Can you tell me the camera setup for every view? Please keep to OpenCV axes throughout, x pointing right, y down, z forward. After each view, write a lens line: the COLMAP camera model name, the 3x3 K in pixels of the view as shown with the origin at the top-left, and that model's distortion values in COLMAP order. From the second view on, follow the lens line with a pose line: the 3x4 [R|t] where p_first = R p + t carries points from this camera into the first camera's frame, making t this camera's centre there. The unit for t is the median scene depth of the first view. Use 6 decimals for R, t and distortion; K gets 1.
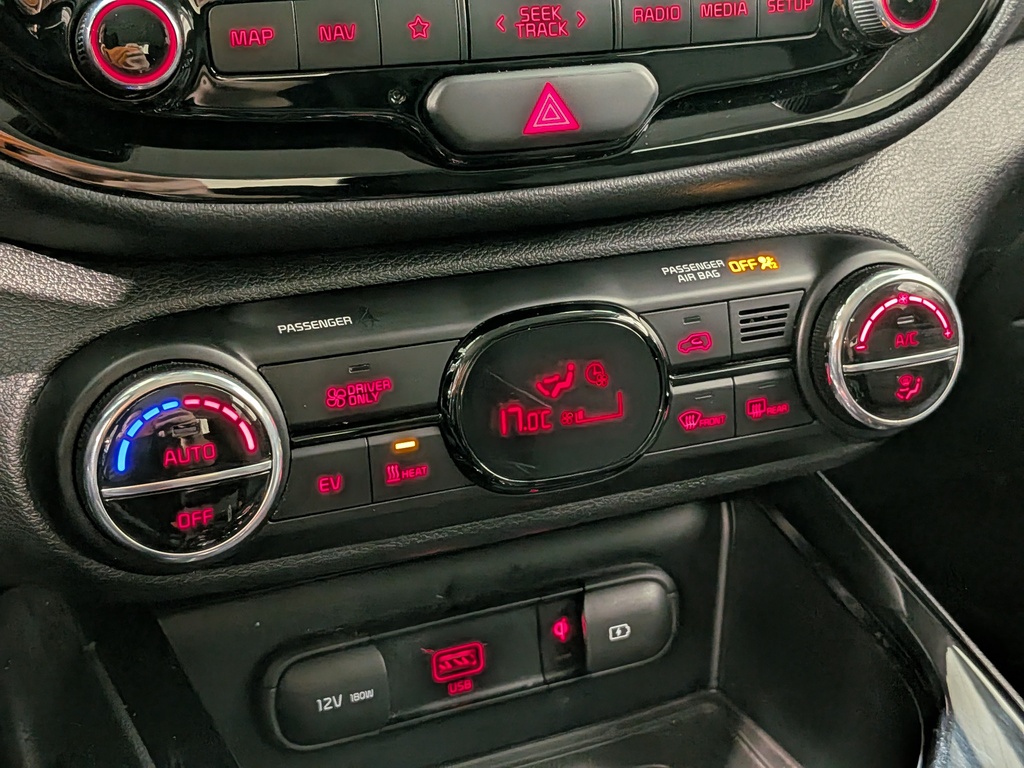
lens RADIAL K [[1462.3, 0, 503.4], [0, 1462.3, 342.8], [0, 0, 1]] dist [0.075089, 0.000000]
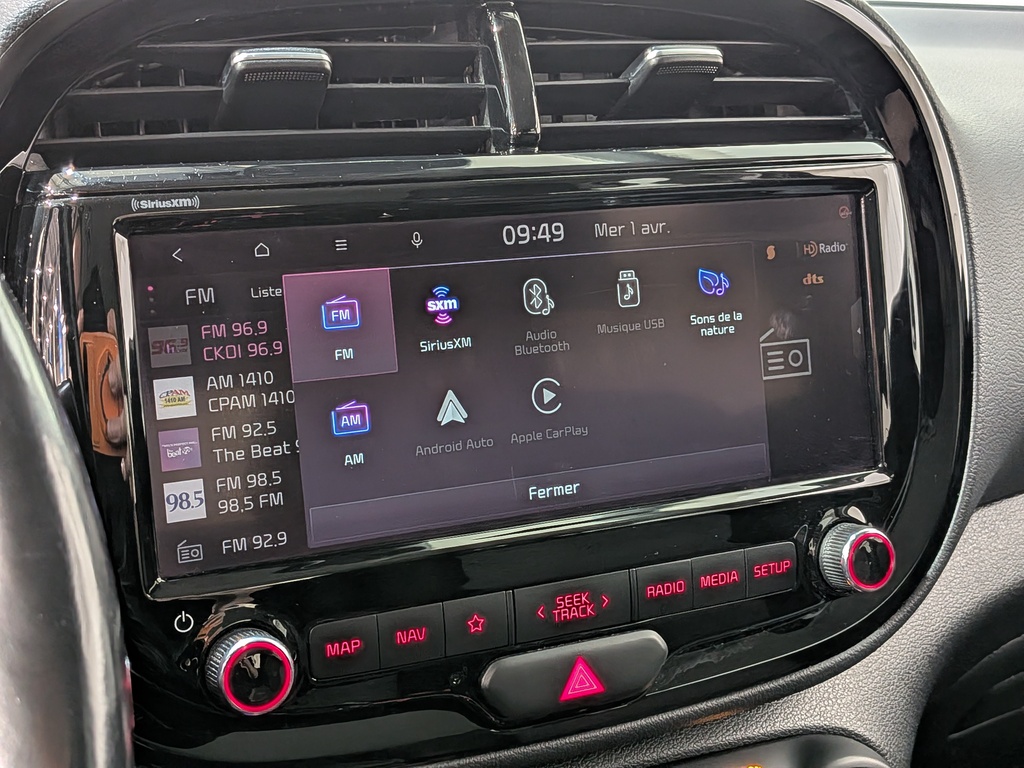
lens RADIAL K [[1462.3, 0, 463.0], [0, 1462.3, 380.5], [0, 0, 1]] dist [0.075089, 0.000000]
pose [[0.998965, -0.003962, 0.045303, -0.104155], [0.008972, 0.993788, -0.110927, -0.238972], [-0.044582, 0.111219, 0.992795, -0.181285]]
